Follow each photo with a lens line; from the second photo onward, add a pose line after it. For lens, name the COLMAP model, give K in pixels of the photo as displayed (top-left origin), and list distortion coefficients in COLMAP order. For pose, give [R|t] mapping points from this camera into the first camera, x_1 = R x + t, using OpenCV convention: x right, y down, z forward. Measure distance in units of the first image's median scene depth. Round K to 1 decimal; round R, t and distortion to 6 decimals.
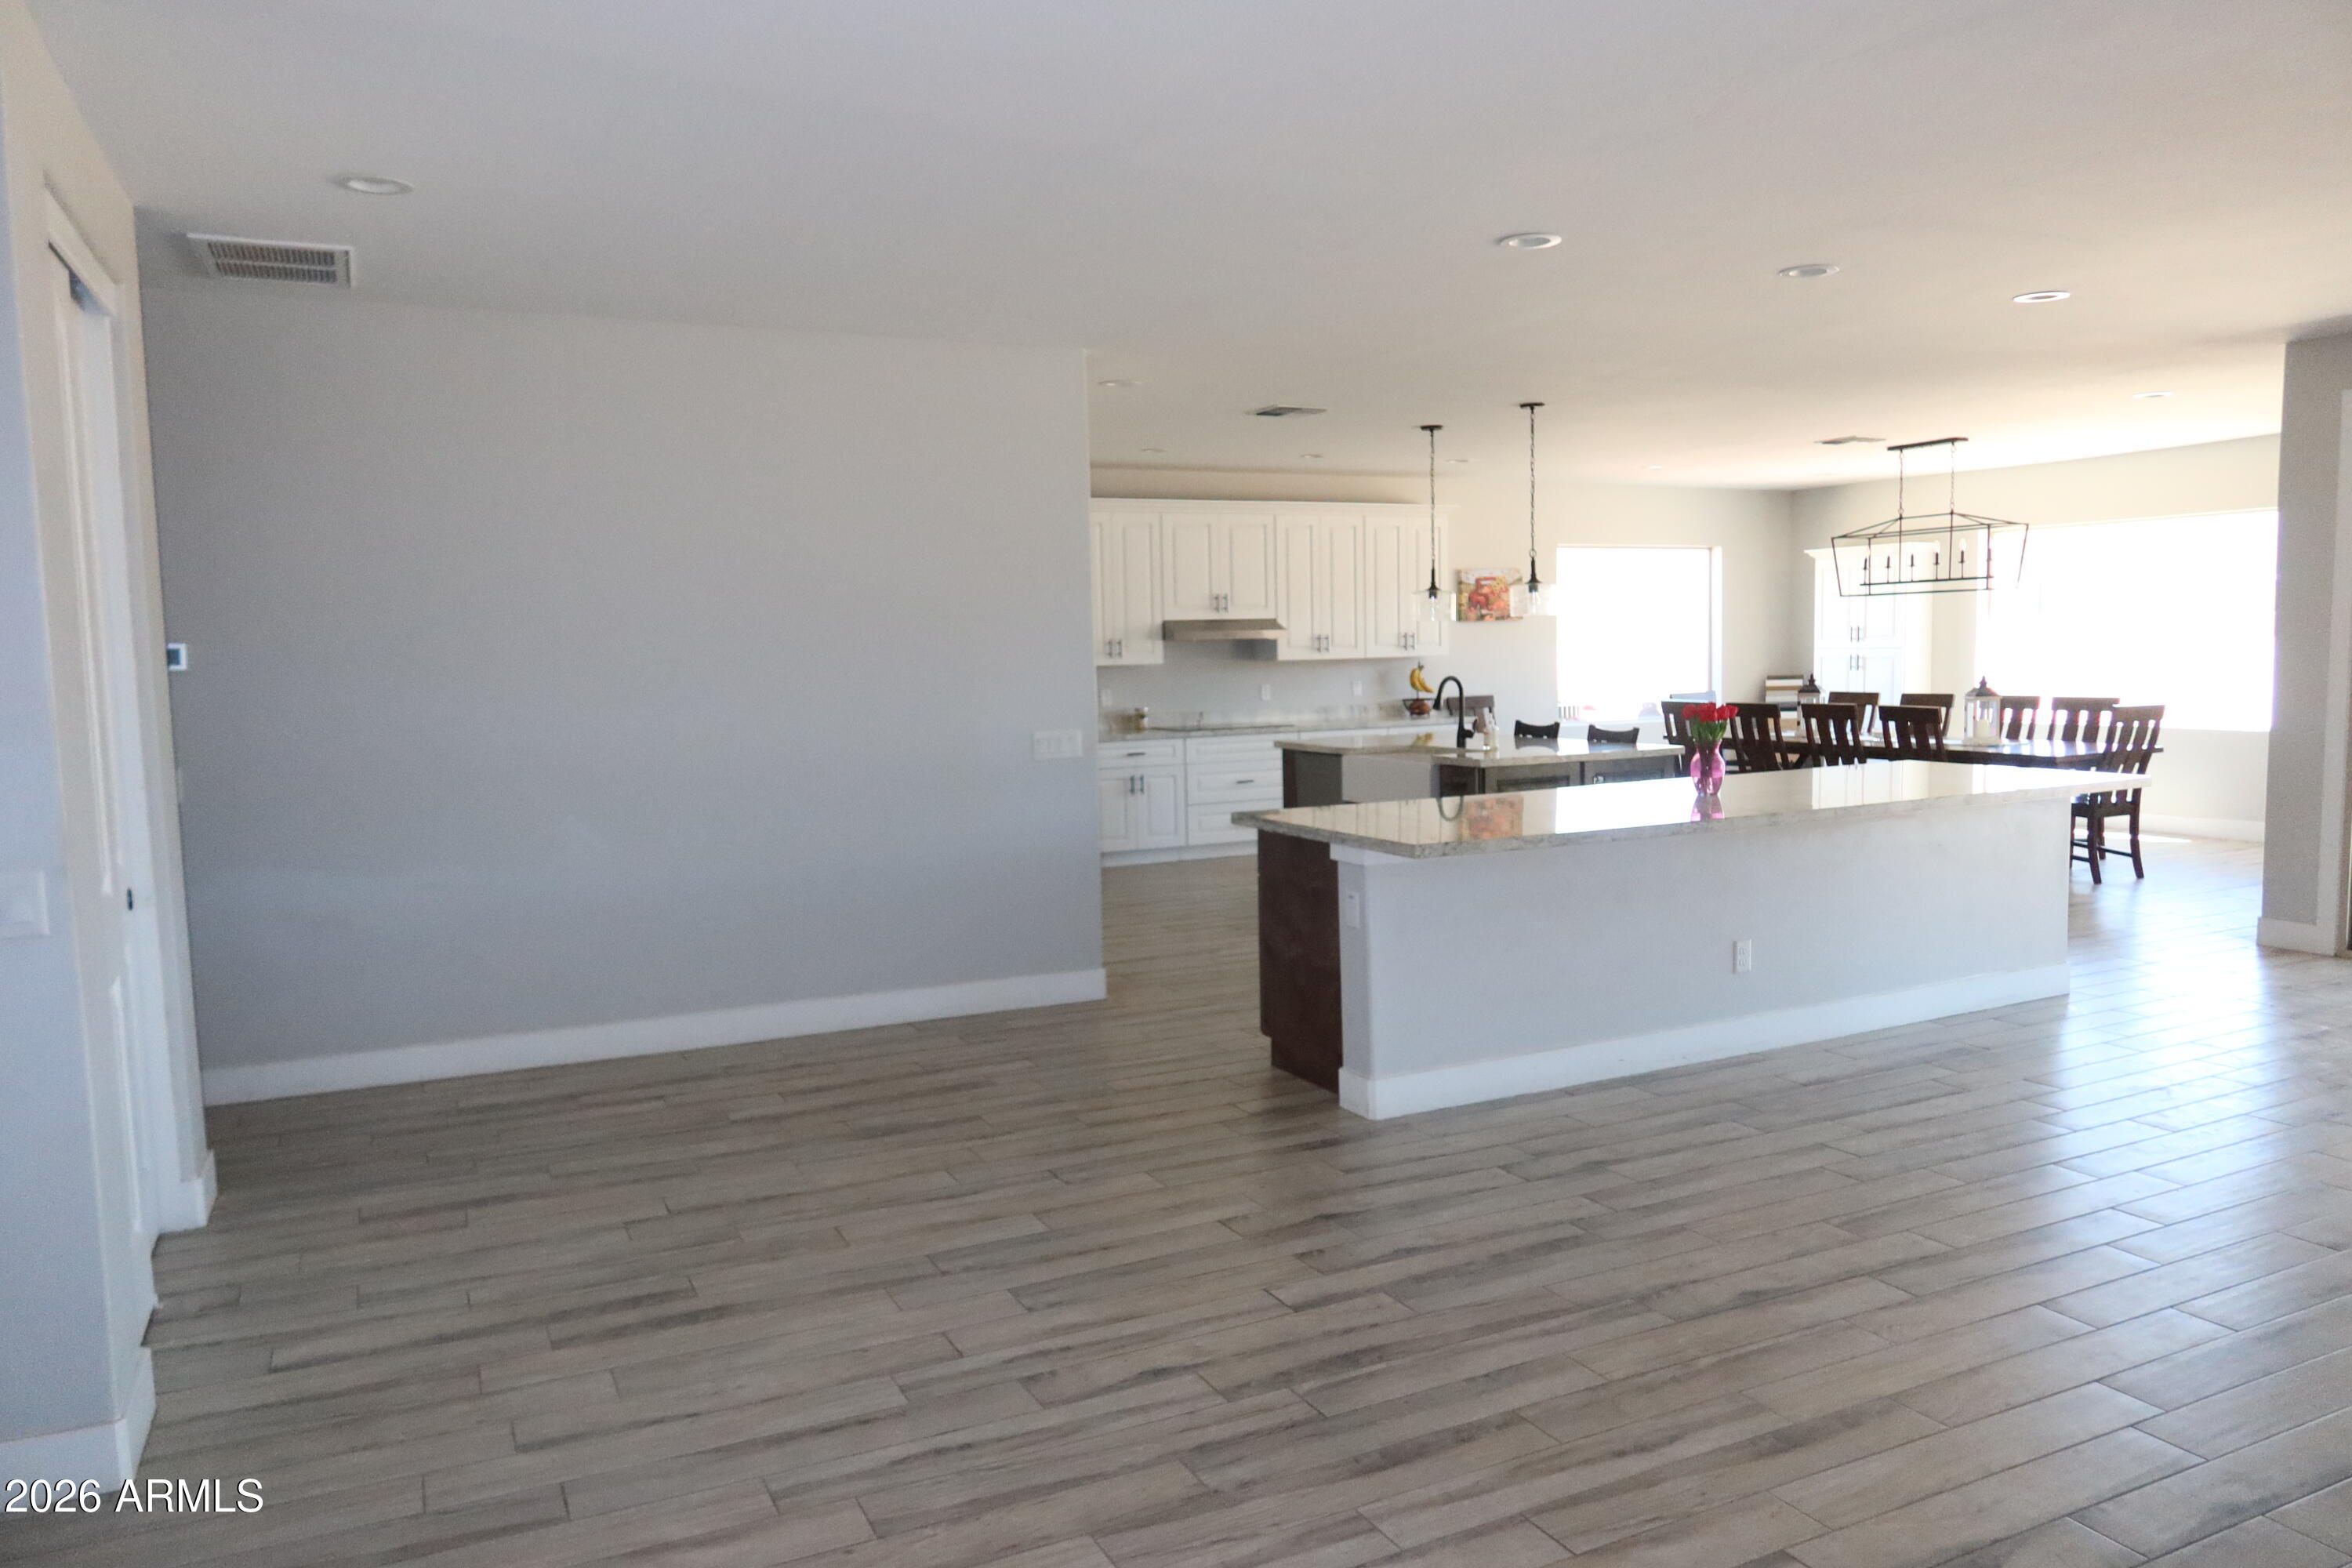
lens RADIAL K [[1622.3, 0, 1176.0], [0, 1622.3, 784.0], [0, 0, 1]] dist [-0.049650, 0.032959]
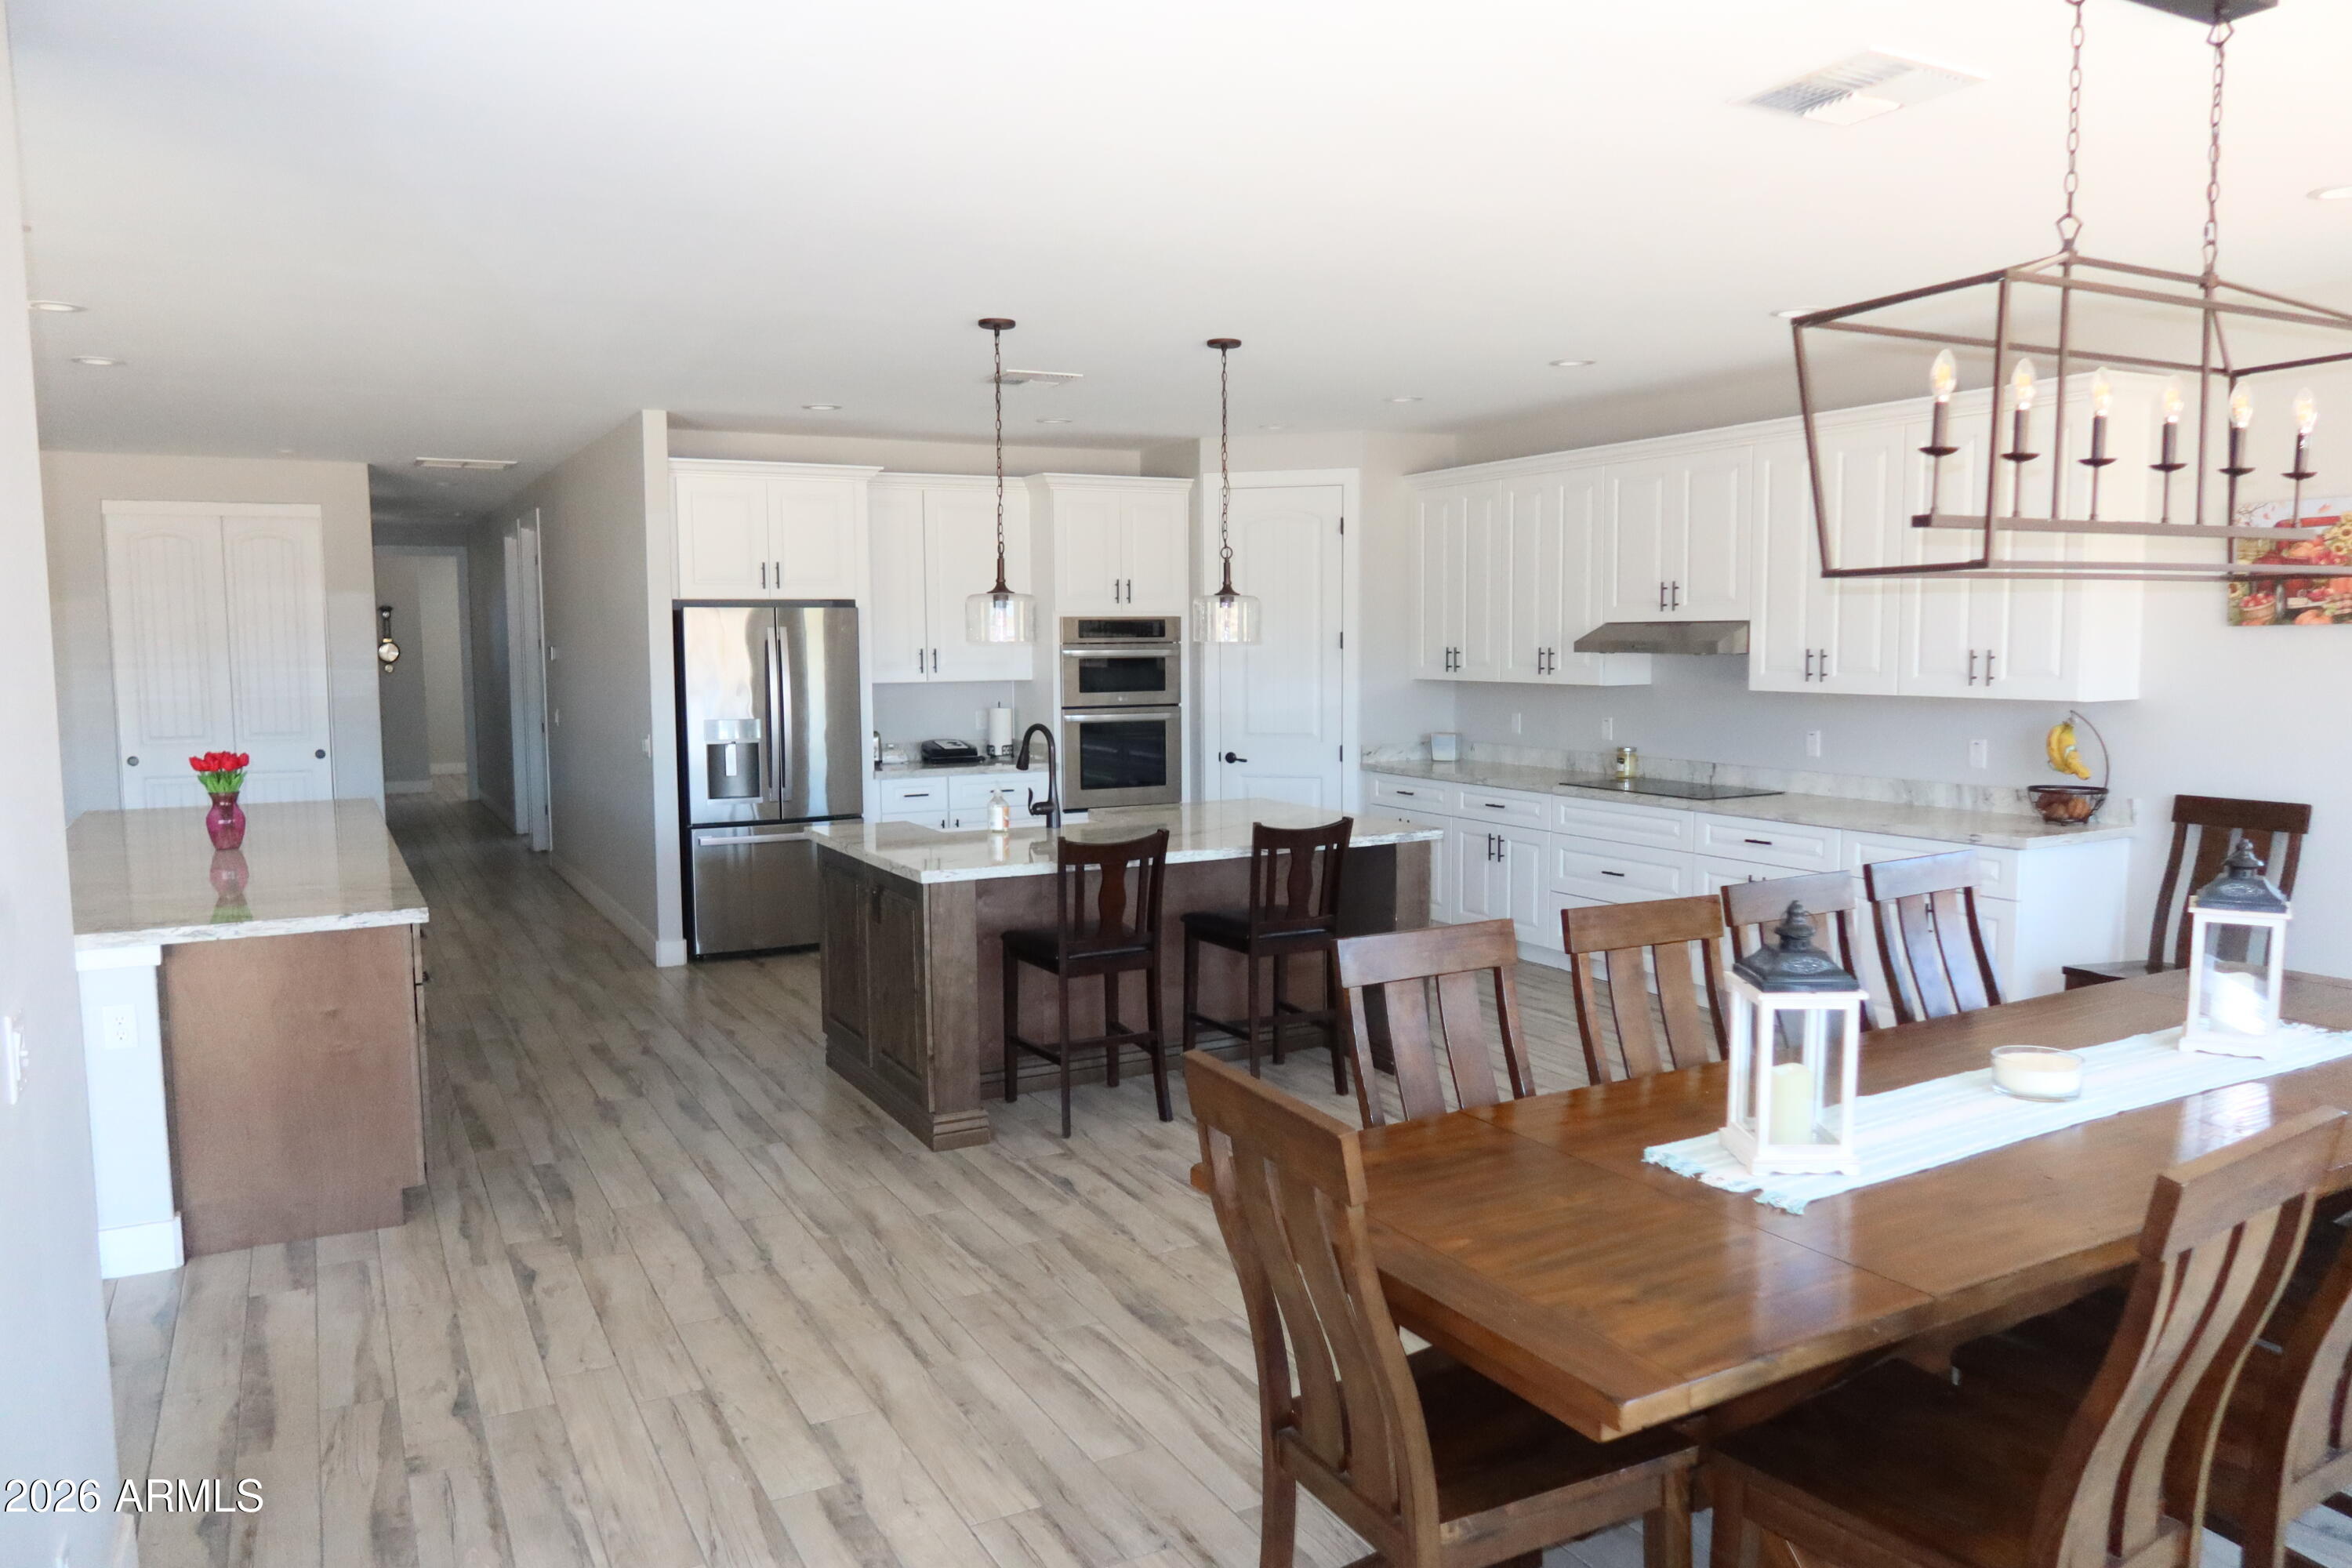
lens RADIAL K [[1622.3, 0, 1176.0], [0, 1622.3, 784.0], [0, 0, 1]] dist [-0.049650, 0.032959]
pose [[0.036101, 0.113359, -0.992898, 0.785862], [-0.075085, 0.991045, 0.110417, -0.110650], [0.996523, 0.070565, 0.044289, 0.921227]]
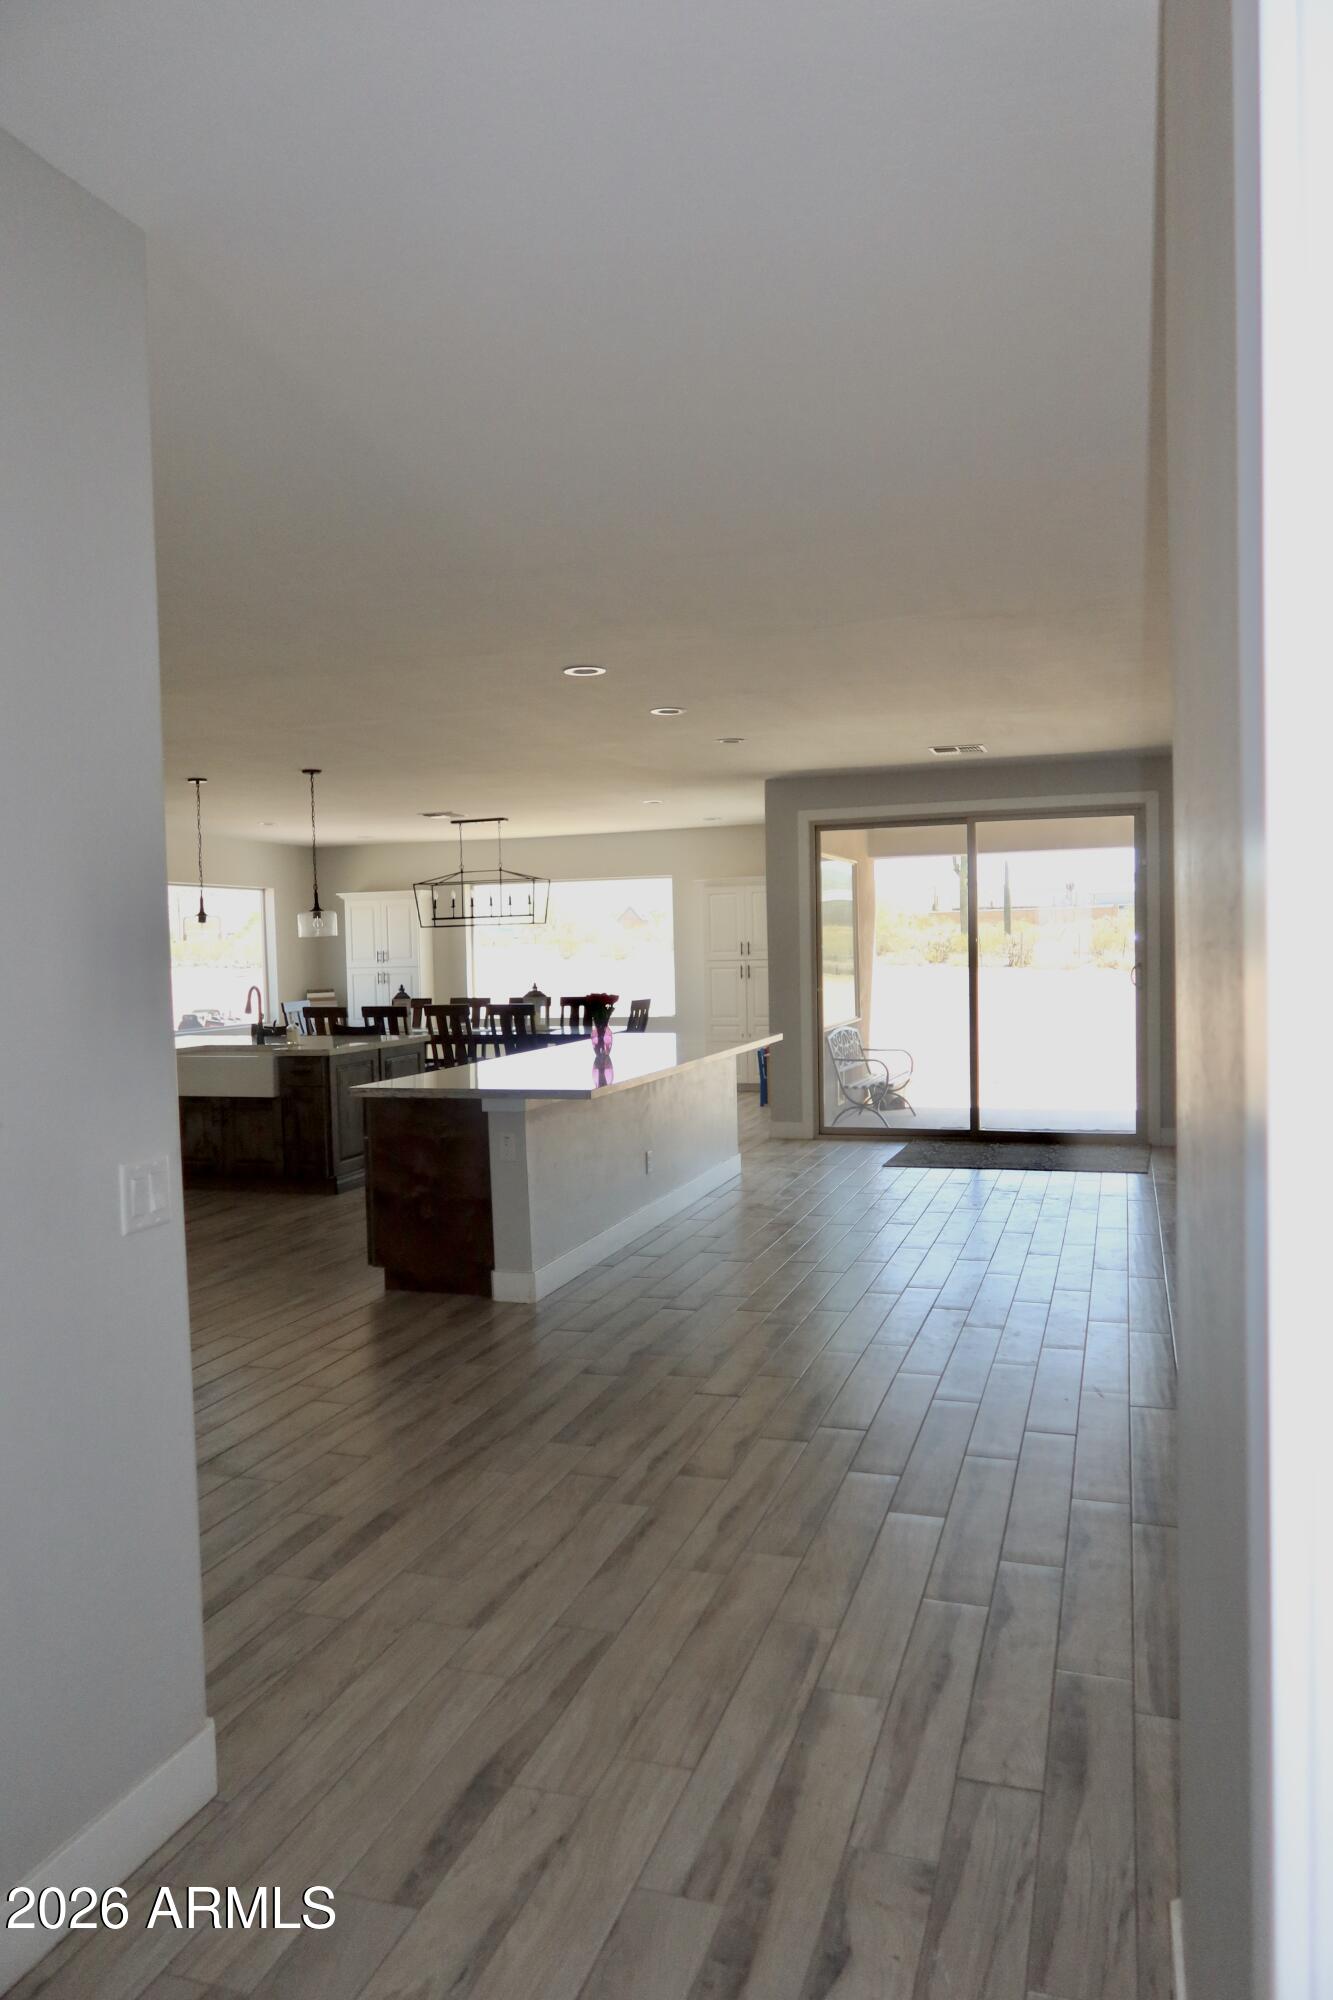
lens RADIAL K [[1379.5, 0, 674.3], [0, 1379.5, 979.5], [0, 0, 1]] dist [-0.049650, 0.032959]
pose [[0.689987, -0.008831, 0.723768, -0.316613], [0.070156, 0.996034, -0.054729, 0.006285], [-0.720414, 0.088539, 0.687870, 0.058908]]
